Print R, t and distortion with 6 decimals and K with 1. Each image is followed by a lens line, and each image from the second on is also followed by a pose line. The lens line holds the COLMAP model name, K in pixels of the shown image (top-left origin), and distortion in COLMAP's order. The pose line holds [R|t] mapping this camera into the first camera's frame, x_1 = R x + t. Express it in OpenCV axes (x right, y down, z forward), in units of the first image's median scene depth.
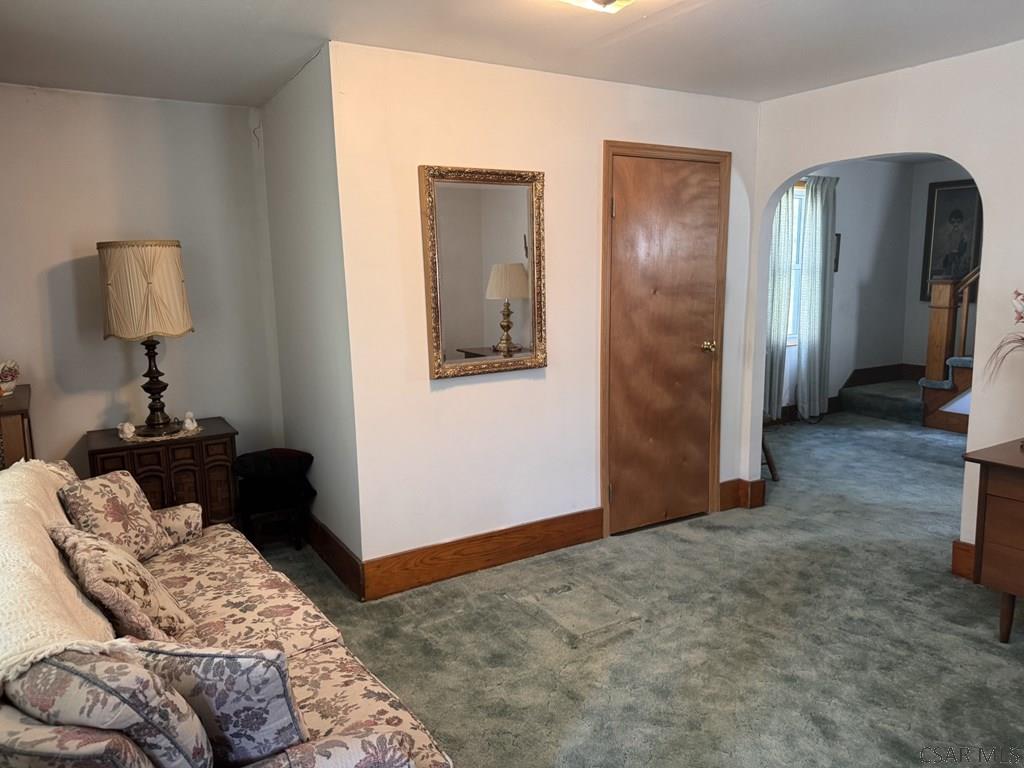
lens RADIAL K [[731.7, 0, 522.1], [0, 731.7, 390.4], [0, 0, 1]] dist [0.020609, -0.018922]
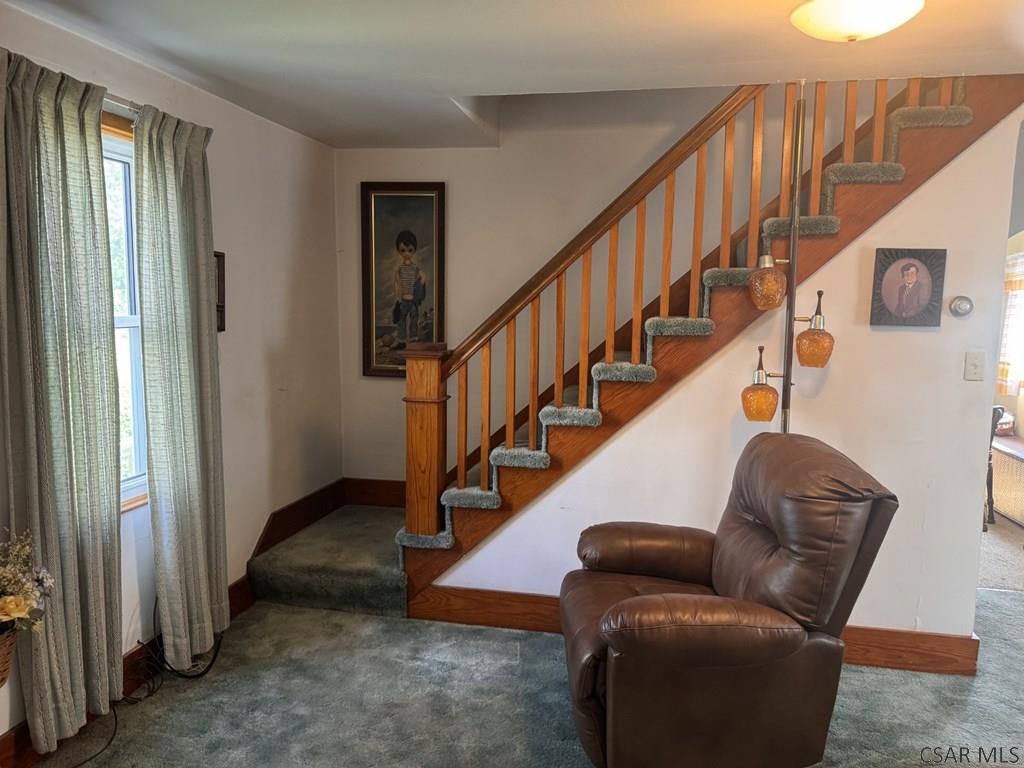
lens RADIAL K [[731.7, 0, 523.1], [0, 731.7, 383.9], [0, 0, 1]] dist [0.020609, -0.018922]
pose [[0.688288, -0.053601, 0.723455, 0.218459], [0.098798, 0.994901, -0.020283, -0.100357], [-0.718679, 0.085436, 0.690074, 0.540966]]
